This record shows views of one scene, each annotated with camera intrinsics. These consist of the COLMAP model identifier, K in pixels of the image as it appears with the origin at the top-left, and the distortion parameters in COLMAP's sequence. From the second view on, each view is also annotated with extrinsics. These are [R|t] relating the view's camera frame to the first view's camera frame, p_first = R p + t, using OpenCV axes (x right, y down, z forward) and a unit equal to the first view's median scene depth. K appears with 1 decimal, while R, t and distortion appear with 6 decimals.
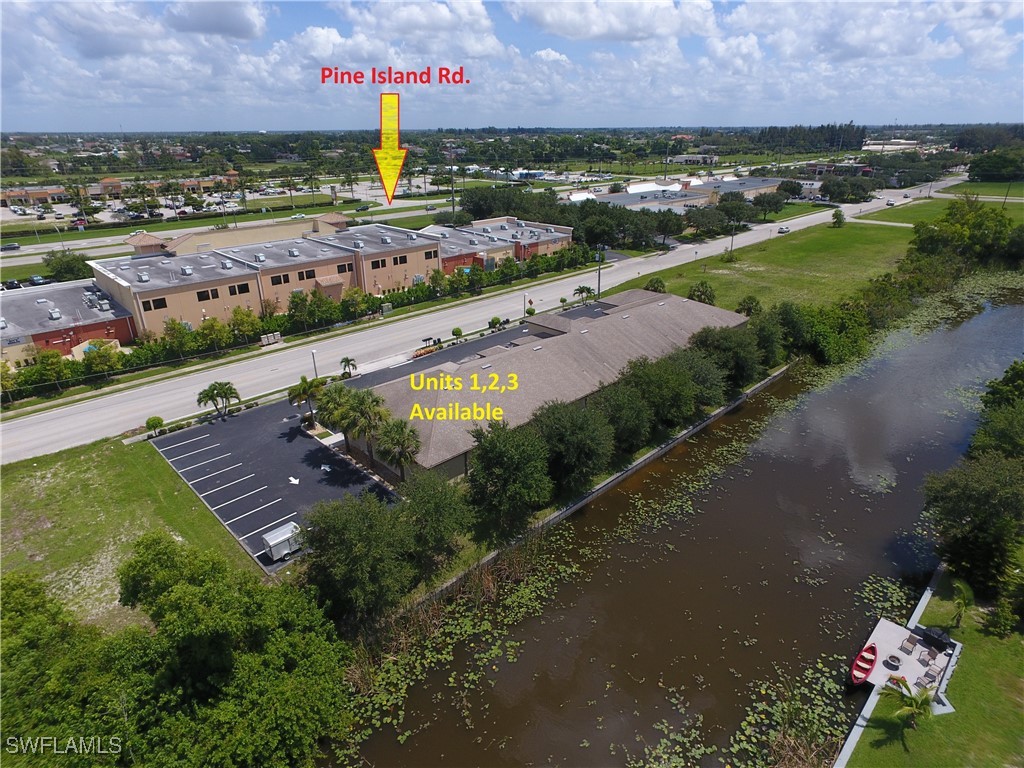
lens RADIAL K [[568.5, 0, 511.6], [0, 568.5, 430.2], [0, 0, 1]] dist [0.000146, 0.004339]
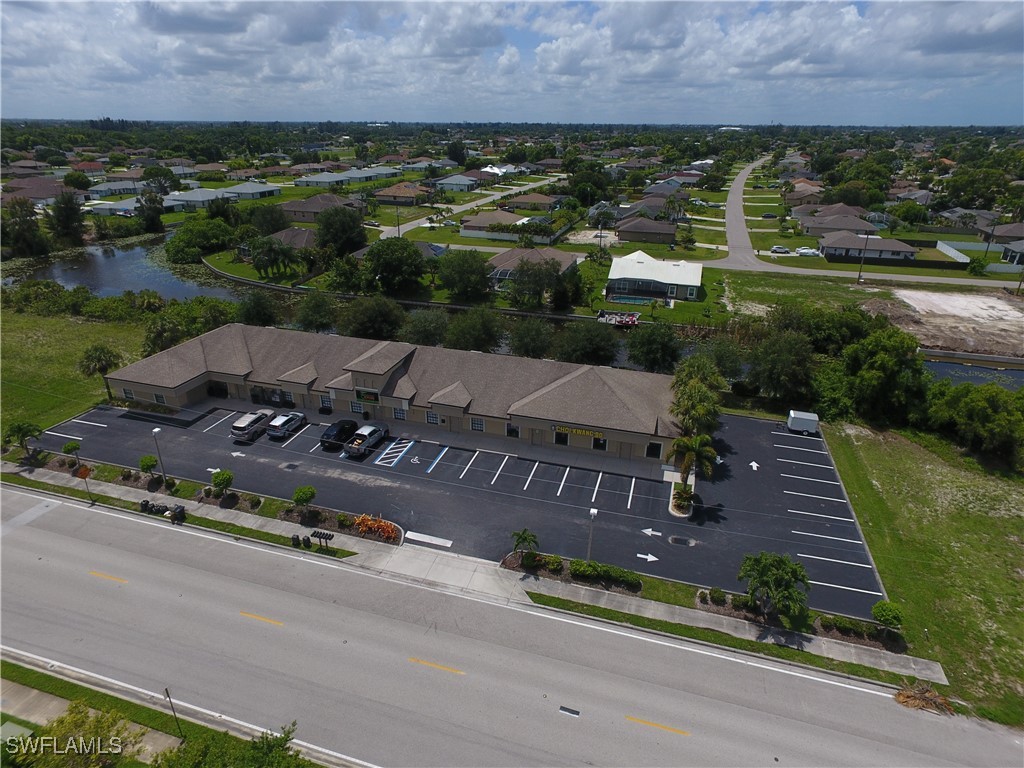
lens RADIAL K [[577.7, 0, 508.8], [0, 577.7, 412.4], [0, 0, 1]] dist [-0.001359, 0.003030]
pose [[-0.473240, -0.389712, 0.790043, -0.251379], [0.412207, 0.694626, 0.589559, -0.199991], [-0.778543, 0.604665, -0.168083, 0.386576]]
